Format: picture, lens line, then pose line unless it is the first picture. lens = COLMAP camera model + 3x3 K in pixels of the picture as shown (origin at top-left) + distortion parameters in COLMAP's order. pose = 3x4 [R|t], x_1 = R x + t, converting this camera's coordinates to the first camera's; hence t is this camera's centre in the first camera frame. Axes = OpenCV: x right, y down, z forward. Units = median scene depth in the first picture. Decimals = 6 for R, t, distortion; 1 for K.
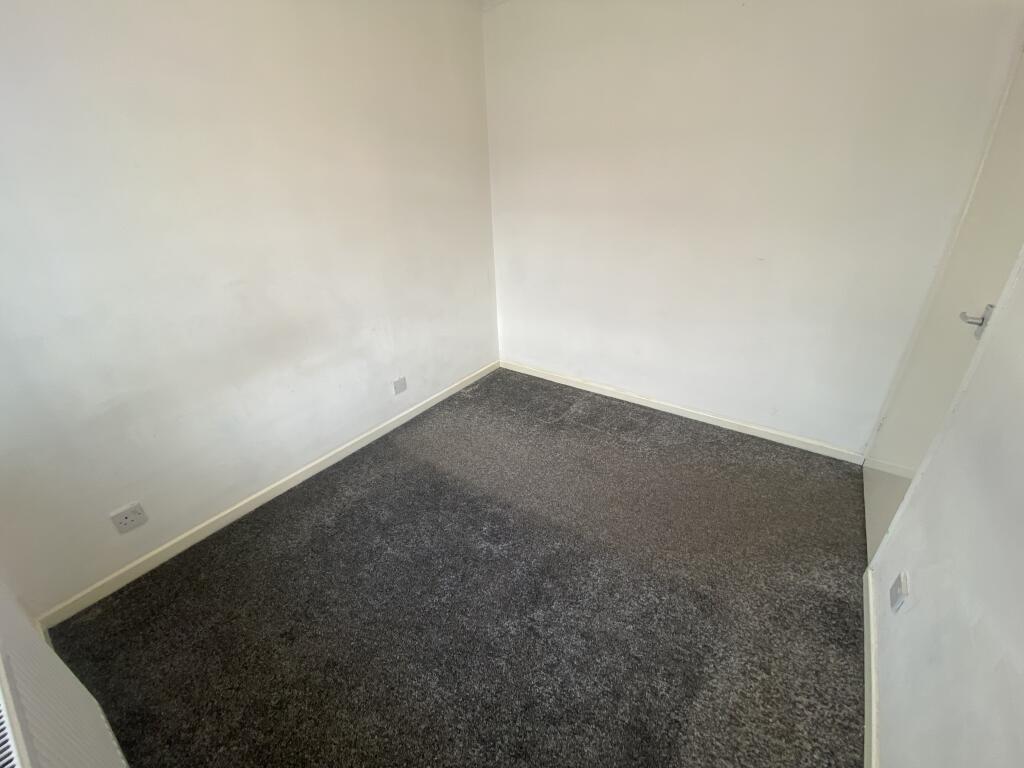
lens RADIAL K [[425.3, 0, 512.0], [0, 425.3, 384.0], [0, 0, 1]] dist [-0.001173, -0.000606]
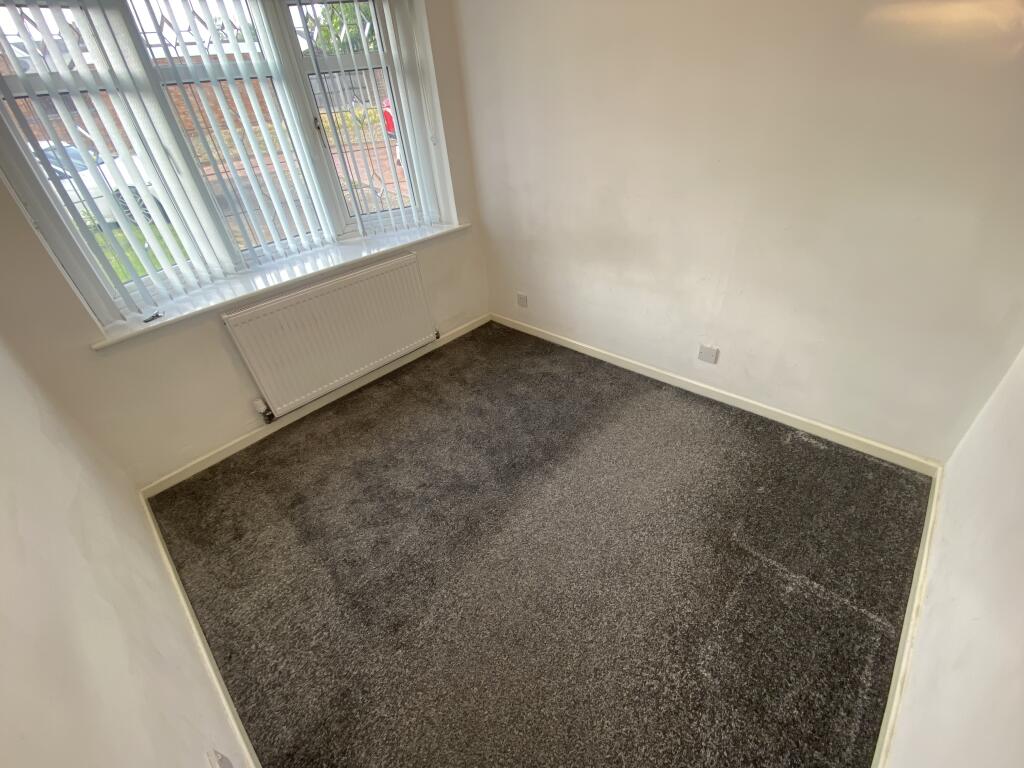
lens RADIAL K [[420.5, 0, 512.0], [0, 420.5, 384.0], [0, 0, 1]] dist [0.031127, -0.000013]
pose [[-0.126761, 0.610799, -0.781573, 0.703667], [-0.350557, 0.709498, 0.611328, -0.486097], [0.927923, 0.351478, 0.124183, 0.780921]]
